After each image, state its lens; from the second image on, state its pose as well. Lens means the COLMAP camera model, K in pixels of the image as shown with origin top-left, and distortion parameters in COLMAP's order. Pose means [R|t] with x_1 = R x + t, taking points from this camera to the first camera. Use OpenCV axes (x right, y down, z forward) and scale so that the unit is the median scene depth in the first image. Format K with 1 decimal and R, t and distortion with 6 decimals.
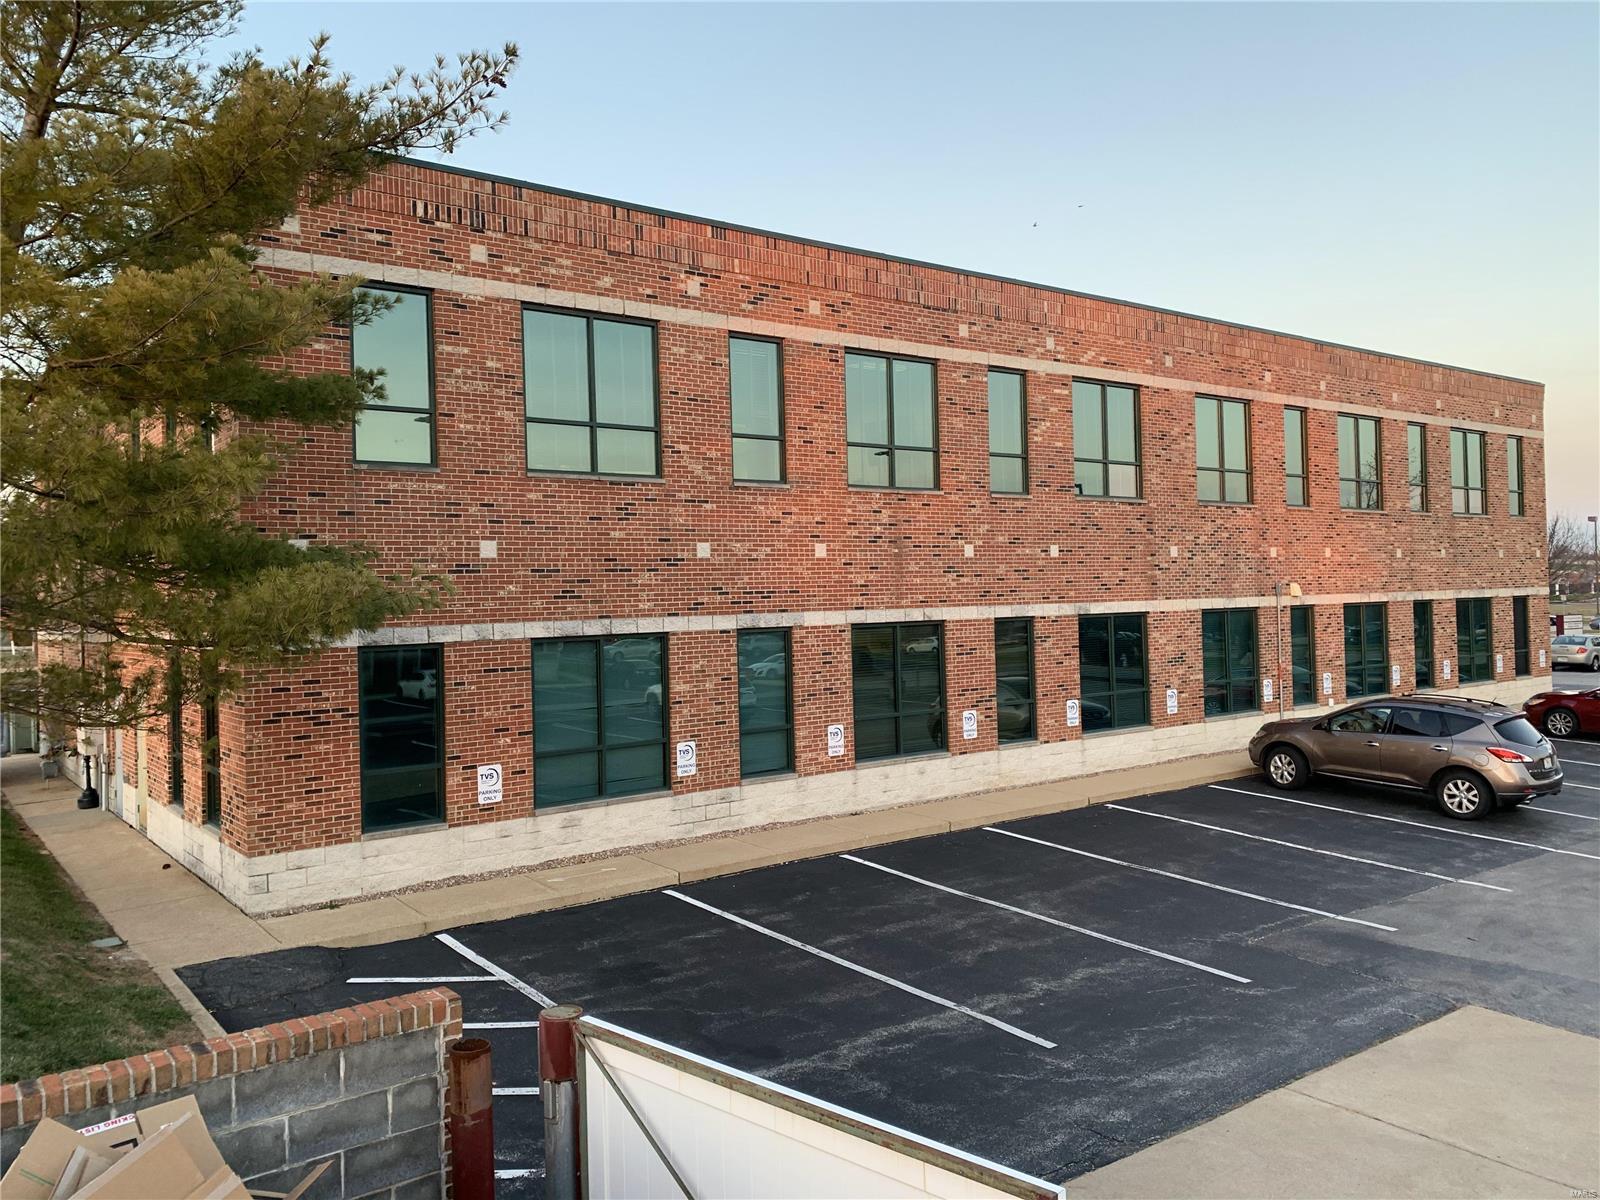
lens RADIAL K [[1215.7, 0, 790.4], [0, 1215.7, 596.4], [0, 0, 1]] dist [0.081741, -0.130893]
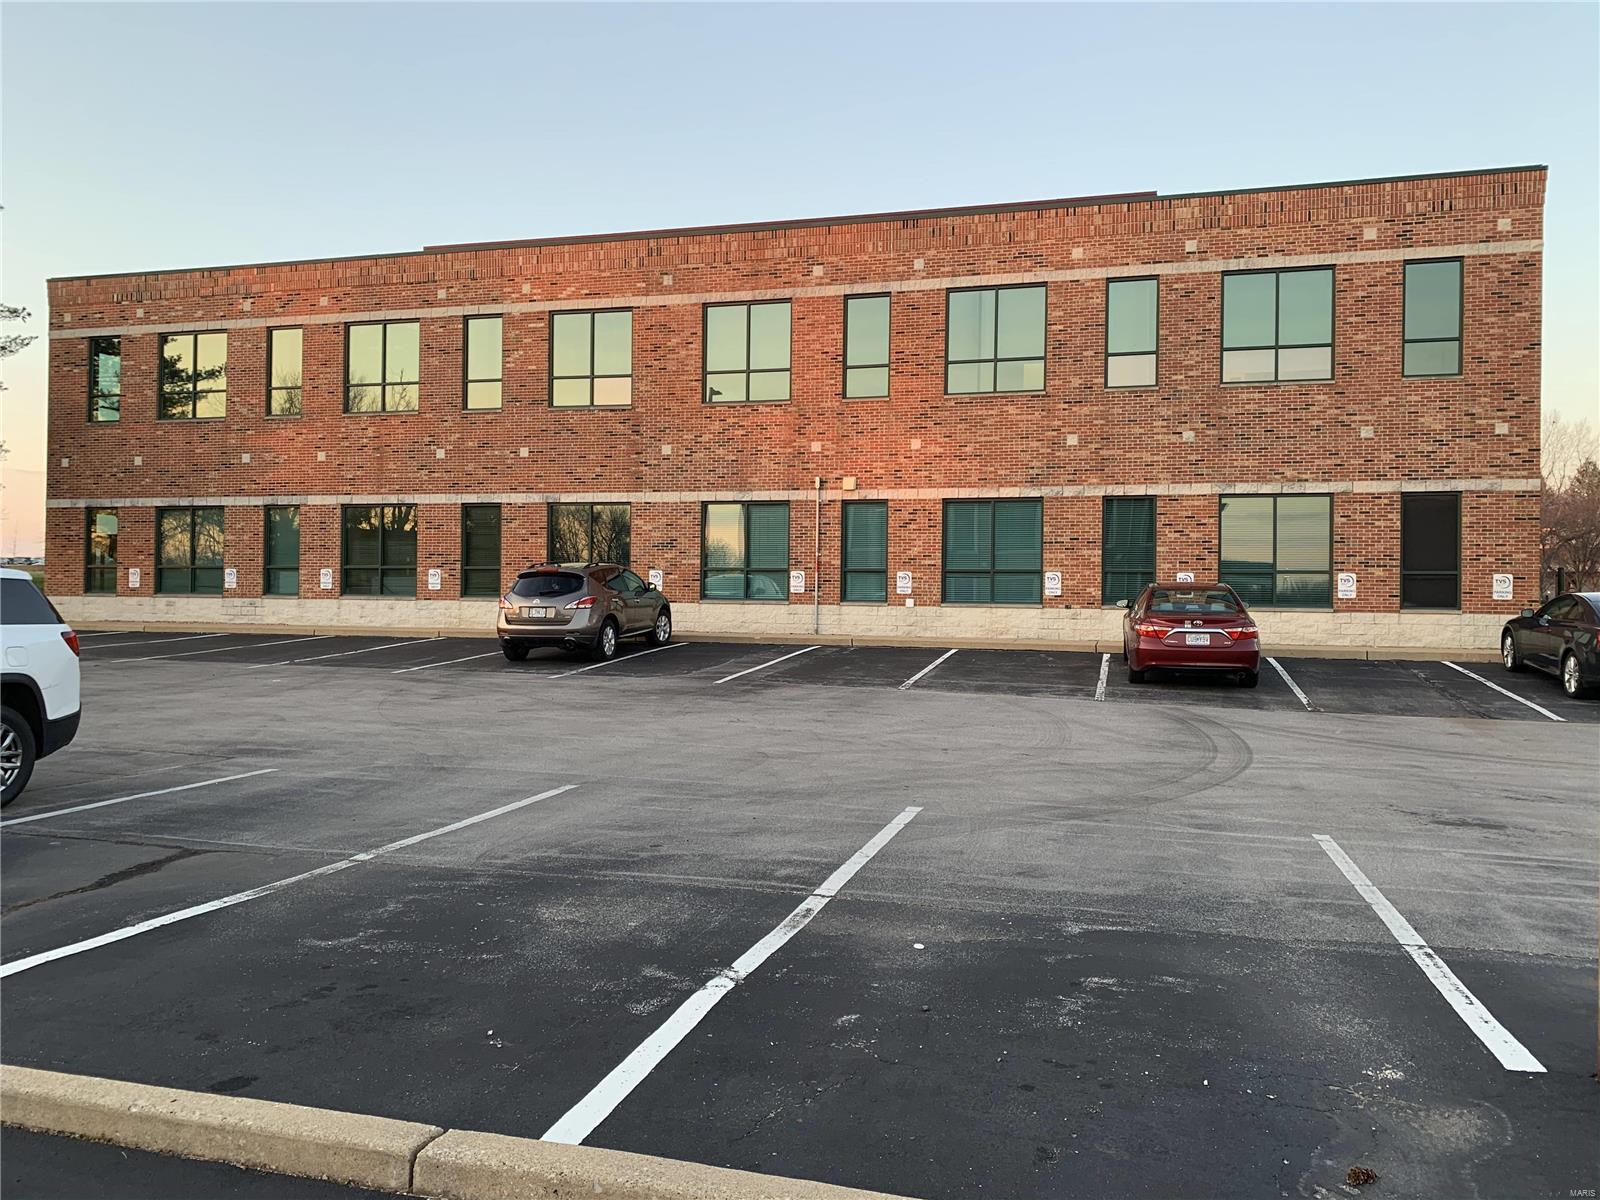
lens RADIAL K [[1176.1, 0, 788.4], [0, 1176.1, 600.5], [0, 0, 1]] dist [0.121238, -0.258989]
pose [[0.601835, 0.033666, -0.797910, 1.921176], [-0.026821, 0.999400, 0.021937, 0.116084], [0.798170, 0.008198, 0.602377, 0.664411]]
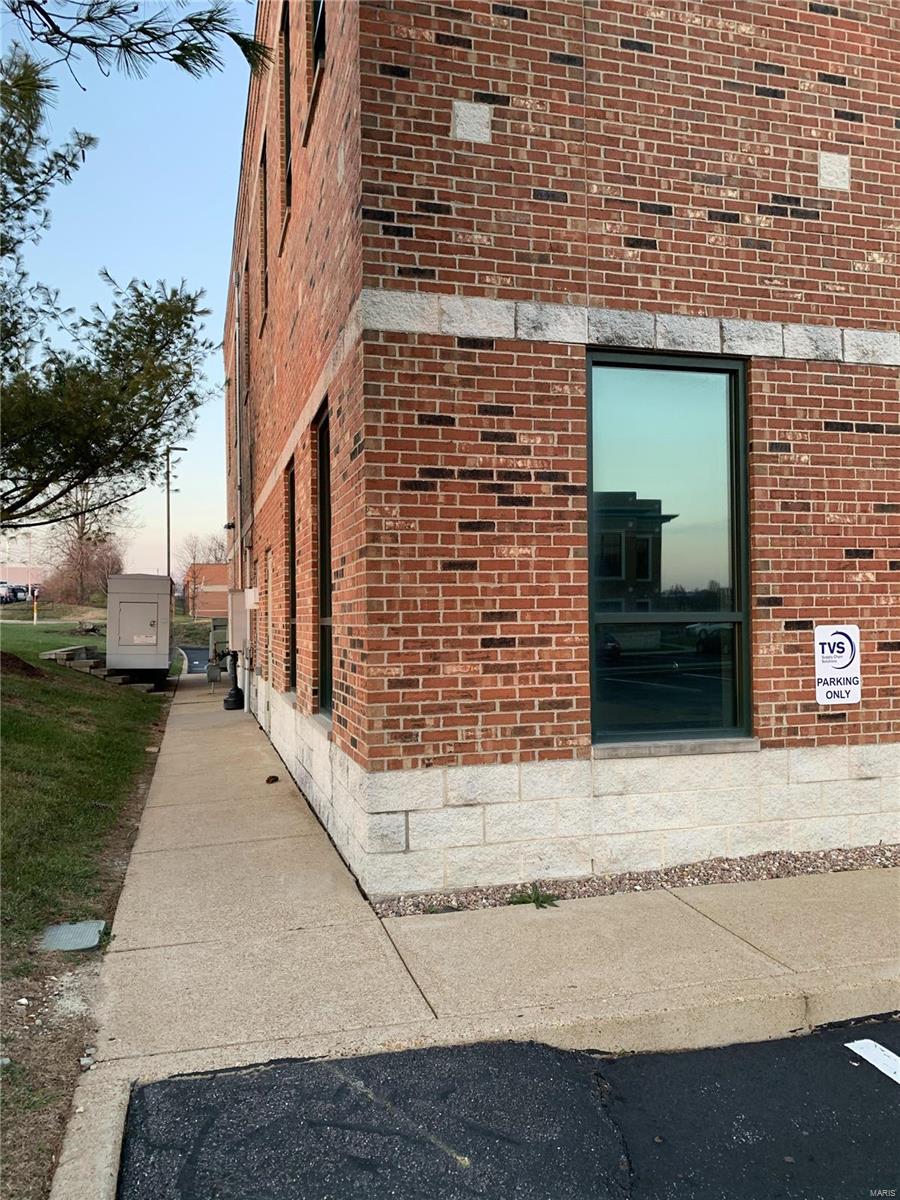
lens RADIAL K [[894.3, 0, 426.8], [0, 894.3, 600.1], [0, 0, 1]] dist [0.066938, -0.131362]
pose [[0.922304, 0.005586, -0.386425, -0.252114], [-0.010396, 0.999892, -0.010358, 0.130899], [0.386325, 0.013571, 0.922263, 0.603928]]
